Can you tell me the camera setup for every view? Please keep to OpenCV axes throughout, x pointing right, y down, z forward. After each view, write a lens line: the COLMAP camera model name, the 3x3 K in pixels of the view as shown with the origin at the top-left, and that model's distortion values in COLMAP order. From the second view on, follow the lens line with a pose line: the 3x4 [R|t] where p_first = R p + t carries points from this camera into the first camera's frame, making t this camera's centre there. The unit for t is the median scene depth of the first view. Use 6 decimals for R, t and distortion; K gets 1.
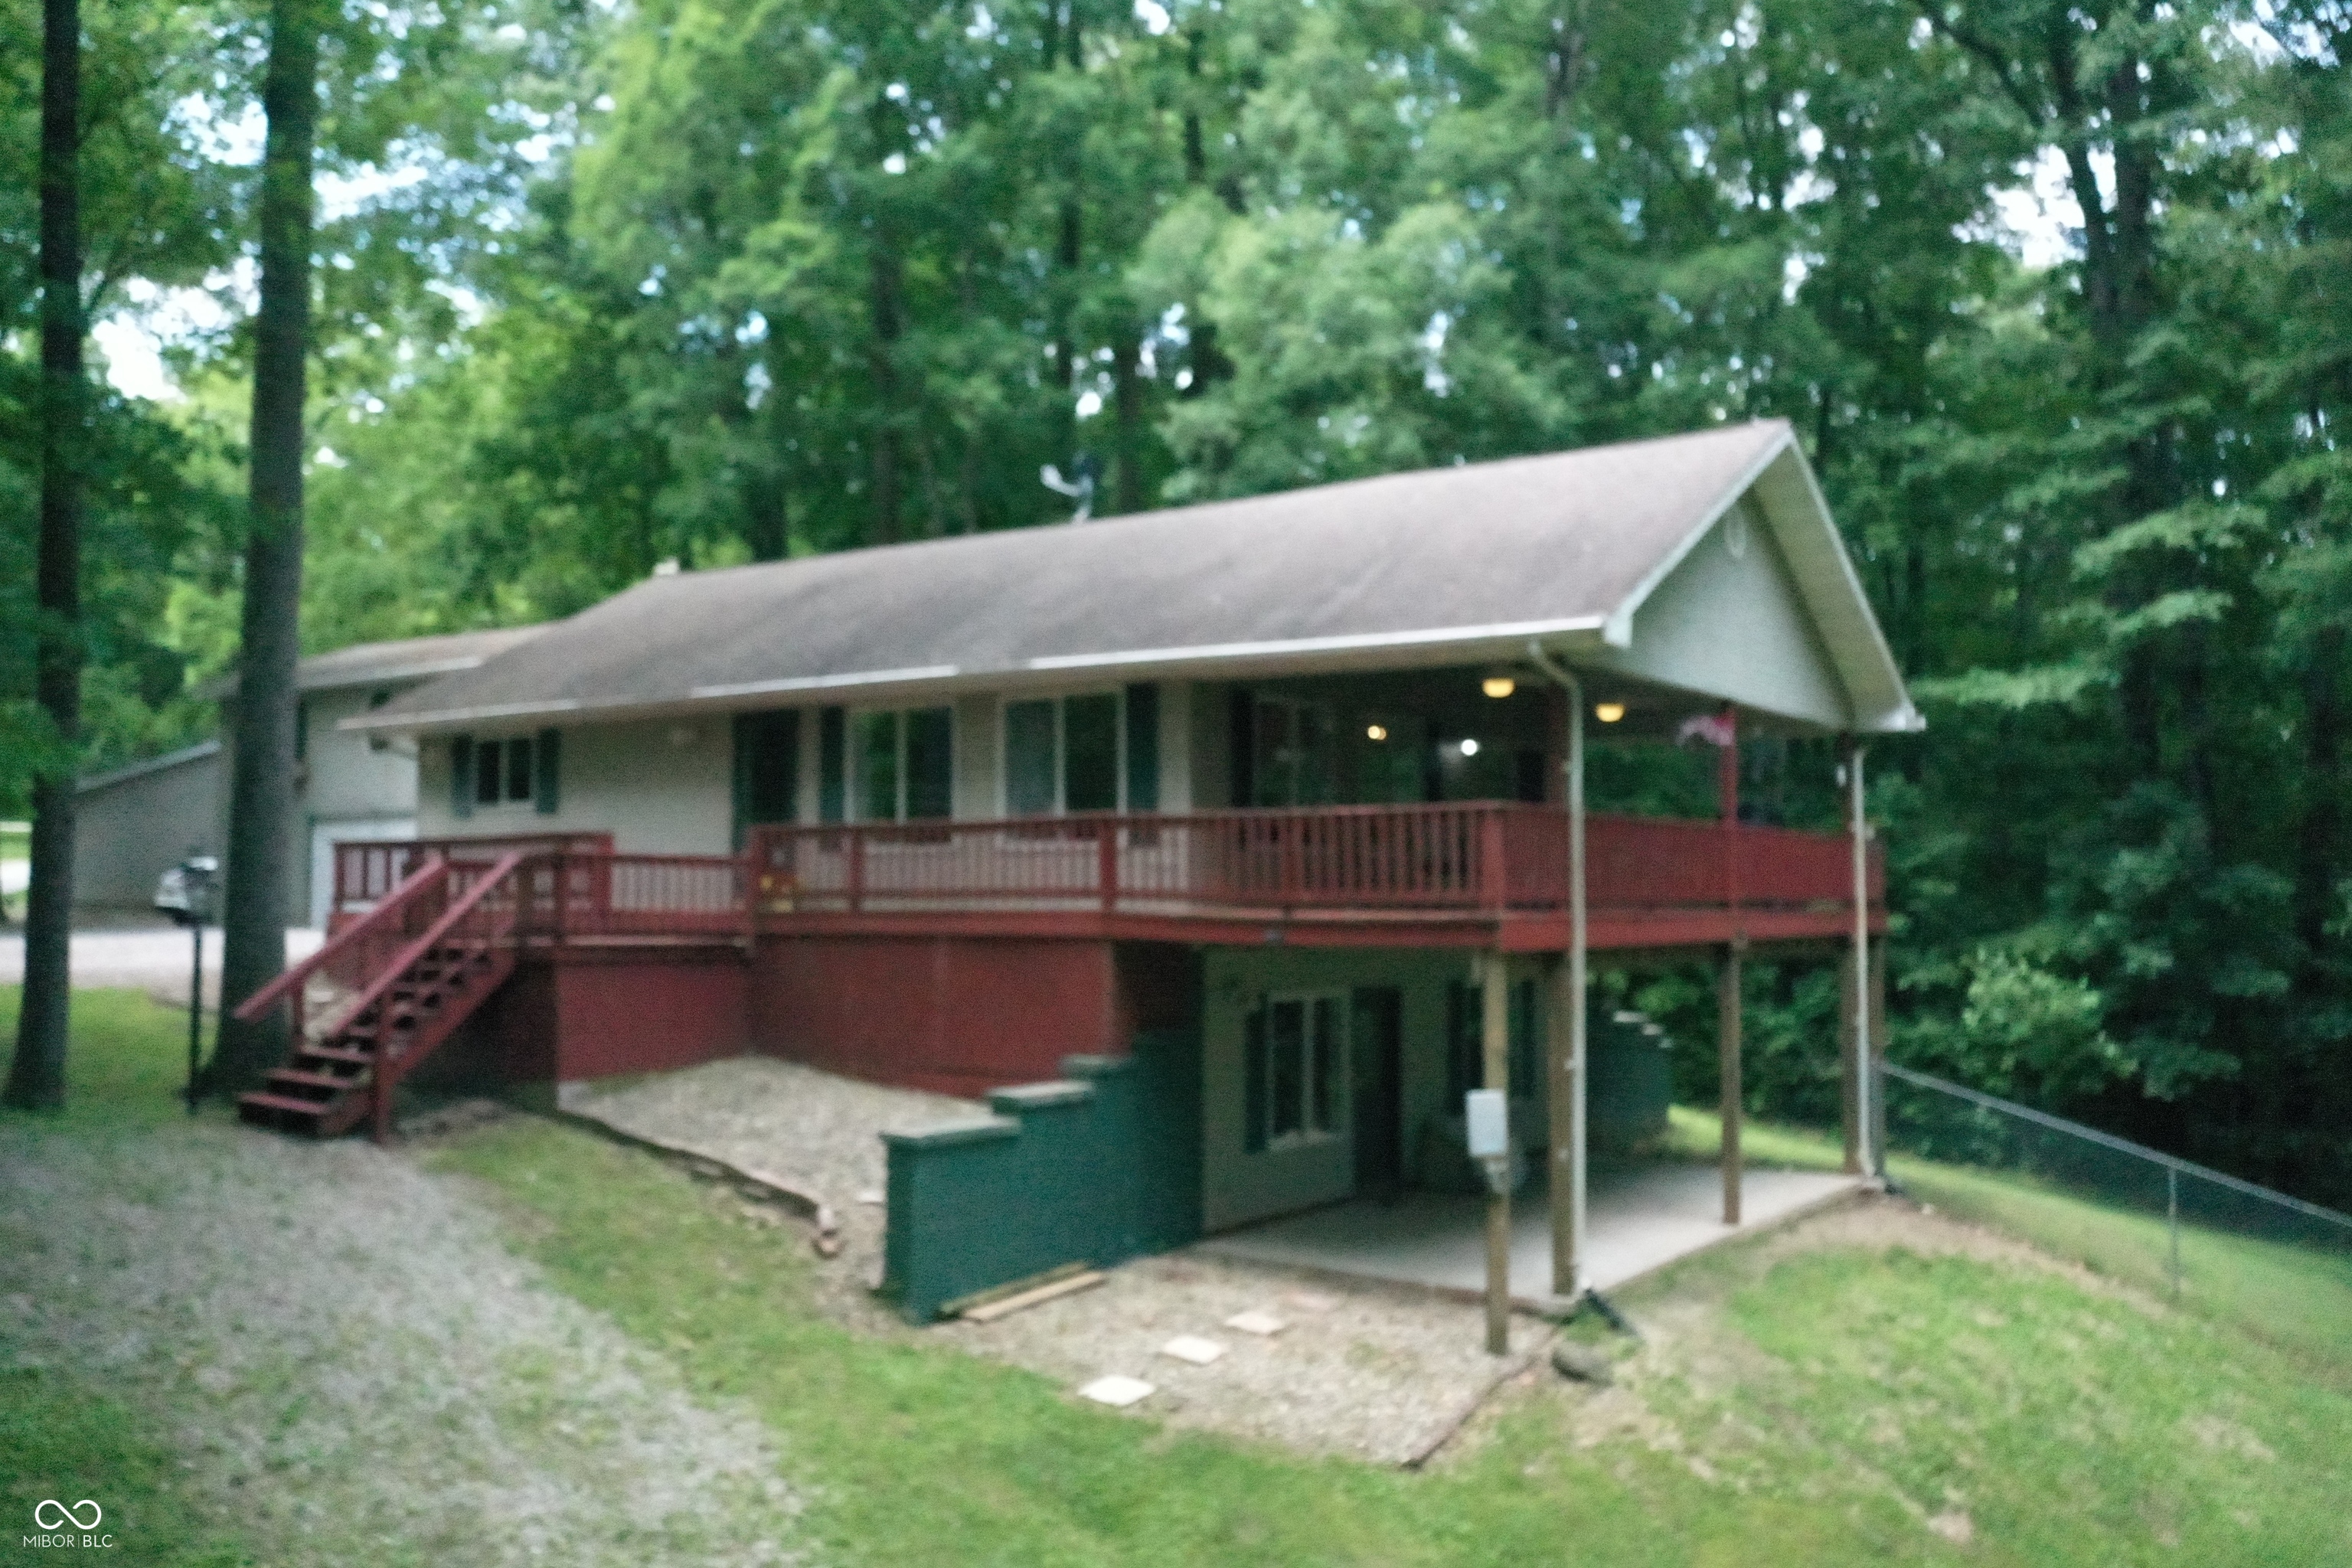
lens RADIAL K [[1933.8, 0, 1176.0], [0, 1933.8, 784.0], [0, 0, 1]] dist [-0.003492, 0.005063]
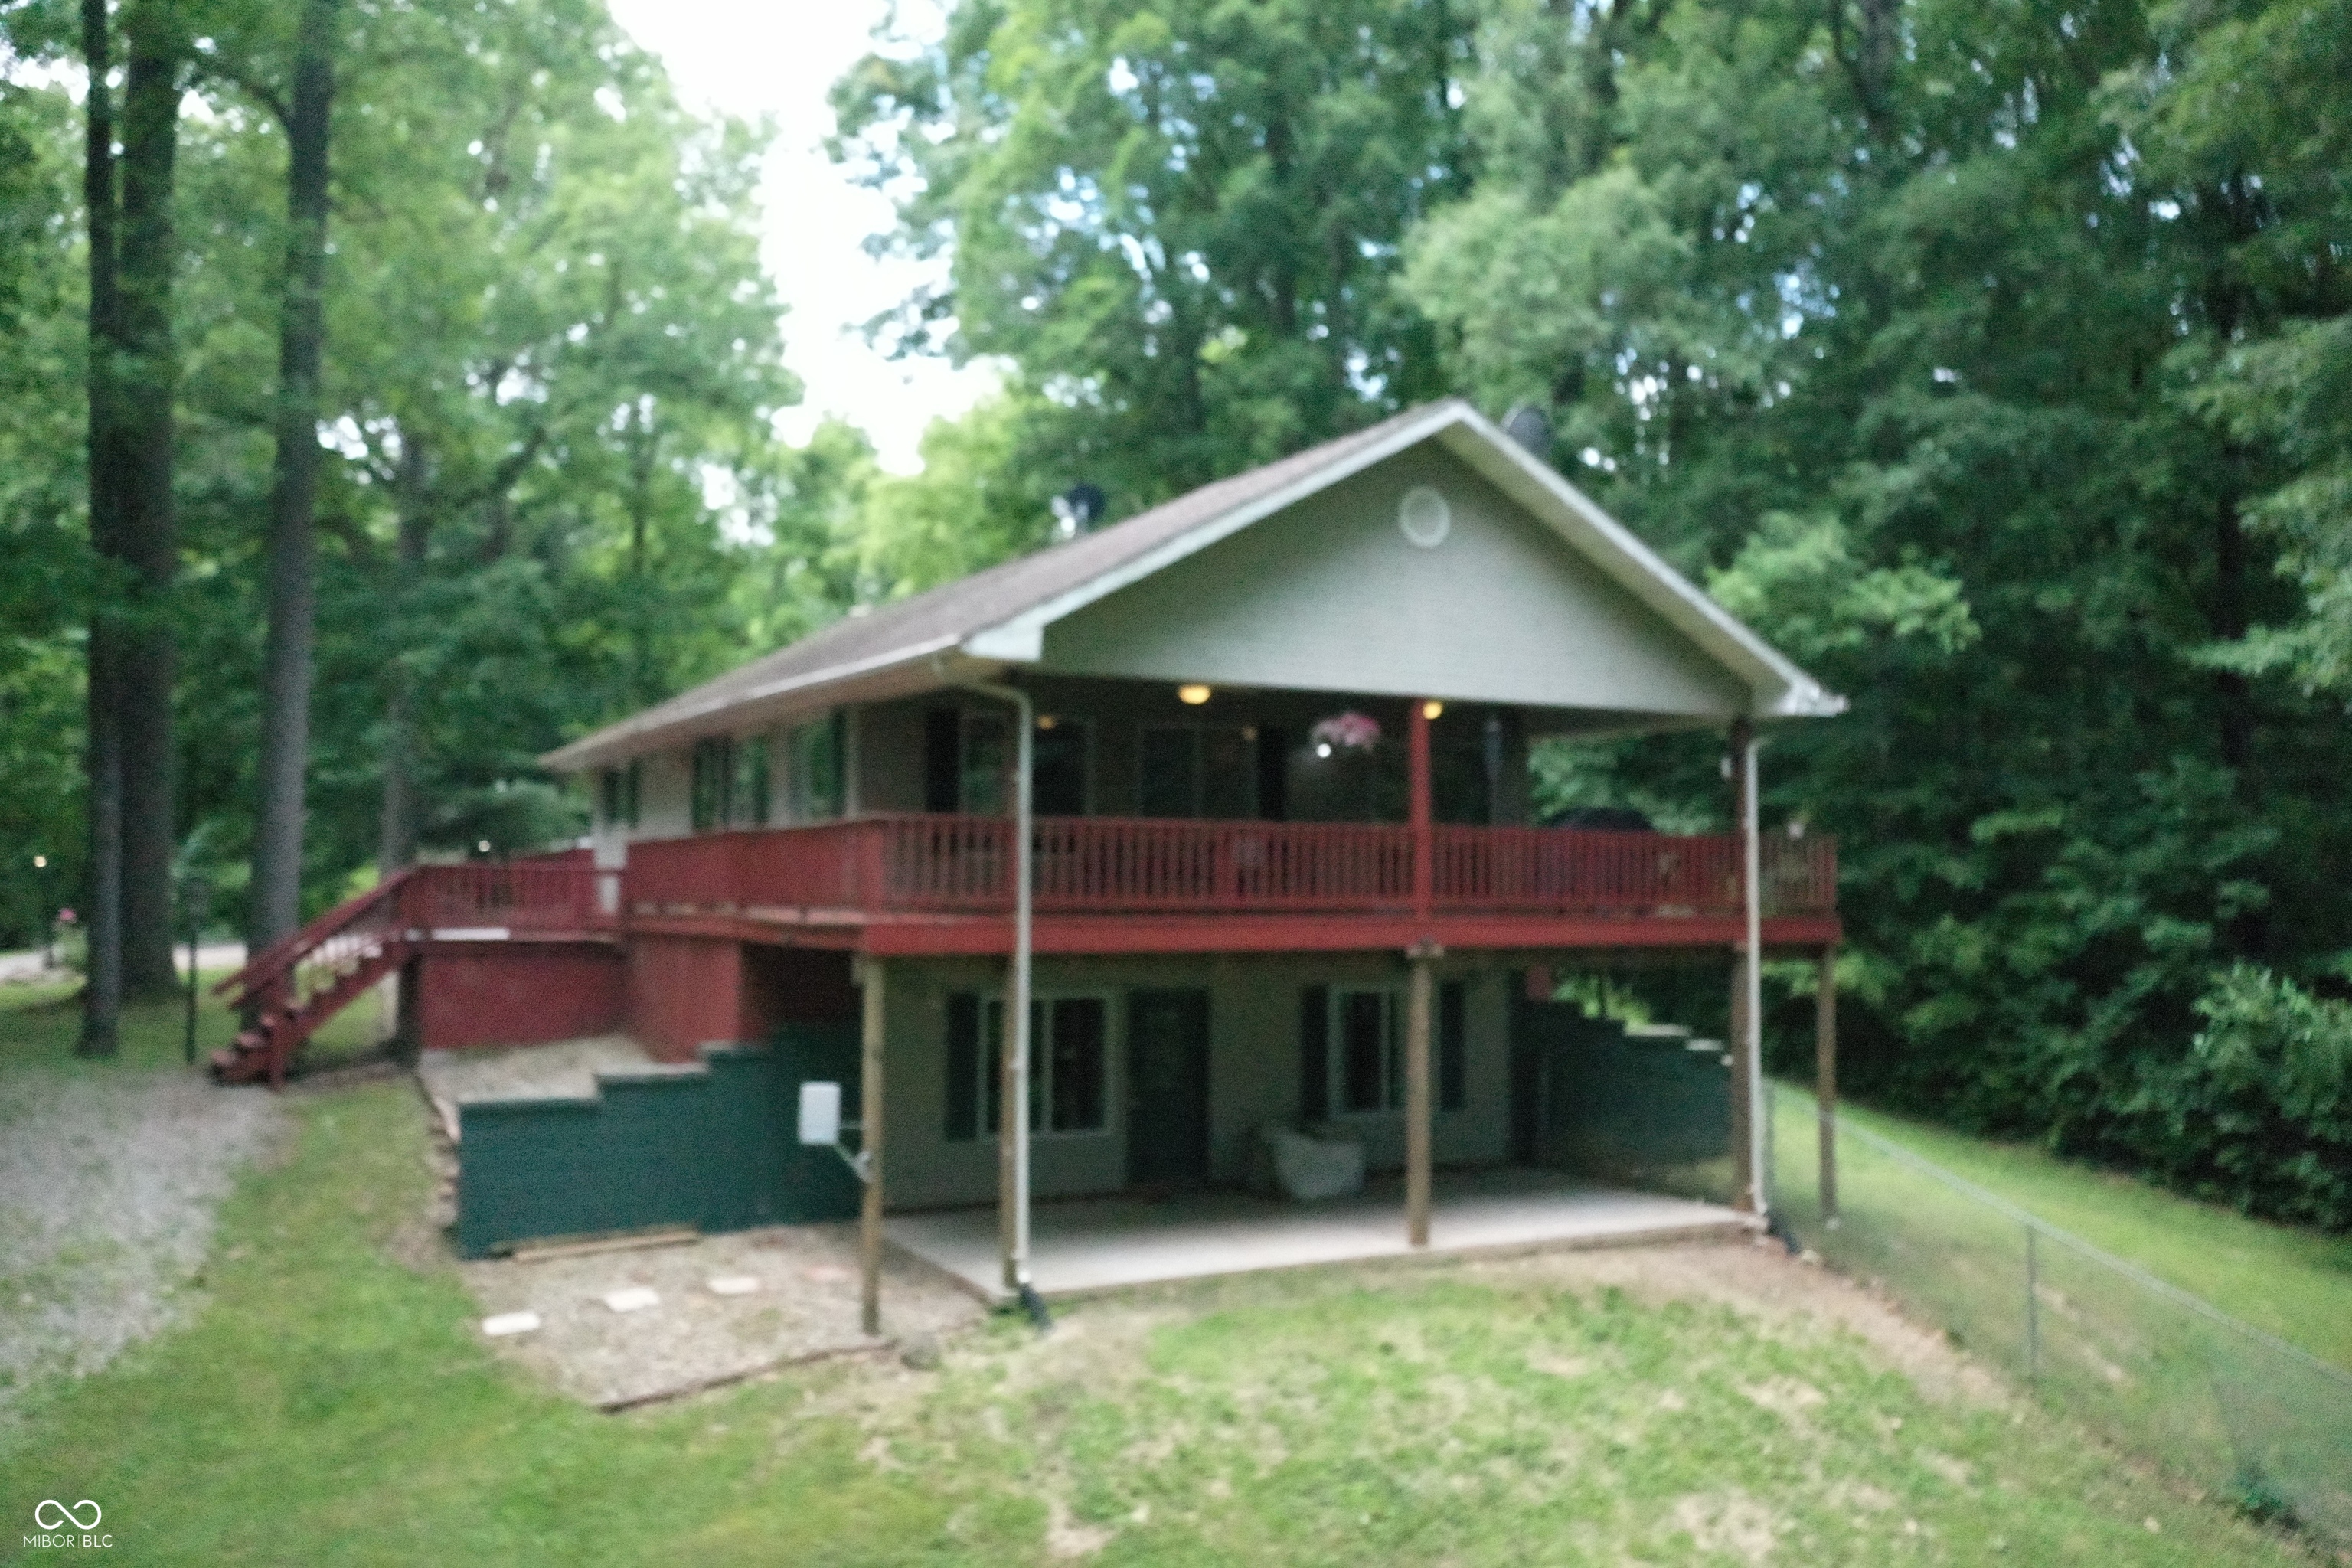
lens RADIAL K [[1923.4, 0, 1176.0], [0, 1923.4, 784.0], [0, 0, 1]] dist [0.000977, -0.006484]
pose [[0.896835, -0.025300, -0.441640, 0.659080], [0.024834, 0.999668, -0.006837, 0.003874], [0.441667, -0.004836, 0.897166, 0.104522]]
